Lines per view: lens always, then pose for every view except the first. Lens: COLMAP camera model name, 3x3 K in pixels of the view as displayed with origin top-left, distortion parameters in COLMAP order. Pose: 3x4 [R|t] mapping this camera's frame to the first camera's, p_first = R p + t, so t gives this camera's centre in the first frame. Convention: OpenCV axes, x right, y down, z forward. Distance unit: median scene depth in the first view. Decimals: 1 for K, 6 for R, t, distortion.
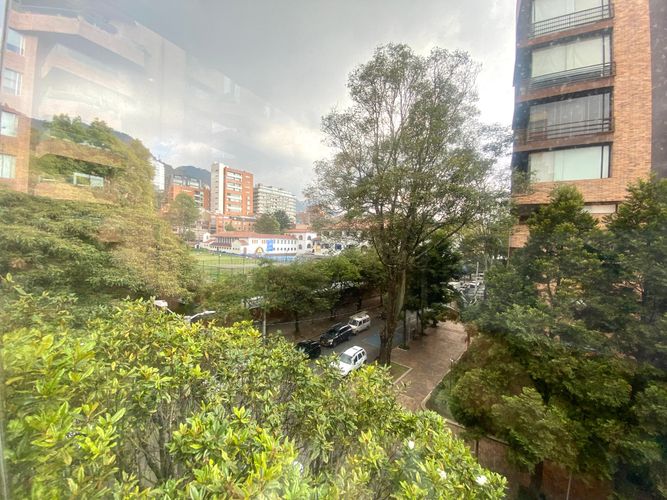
lens RADIAL K [[274.9, 0, 333.5], [0, 274.9, 250.0], [0, 0, 1]] dist [0.018985, -0.020775]
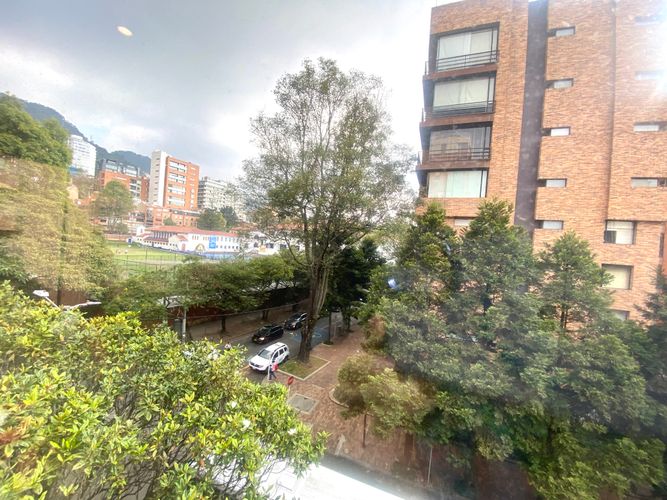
lens RADIAL K [[274.9, 0, 333.5], [0, 274.9, 250.0], [0, 0, 1]] dist [0.018985, -0.020775]
pose [[0.984767, 0.039397, 0.169358, 0.095371], [-0.038585, 0.999223, -0.008084, 0.002196], [-0.169545, 0.001426, 0.985521, -0.055593]]
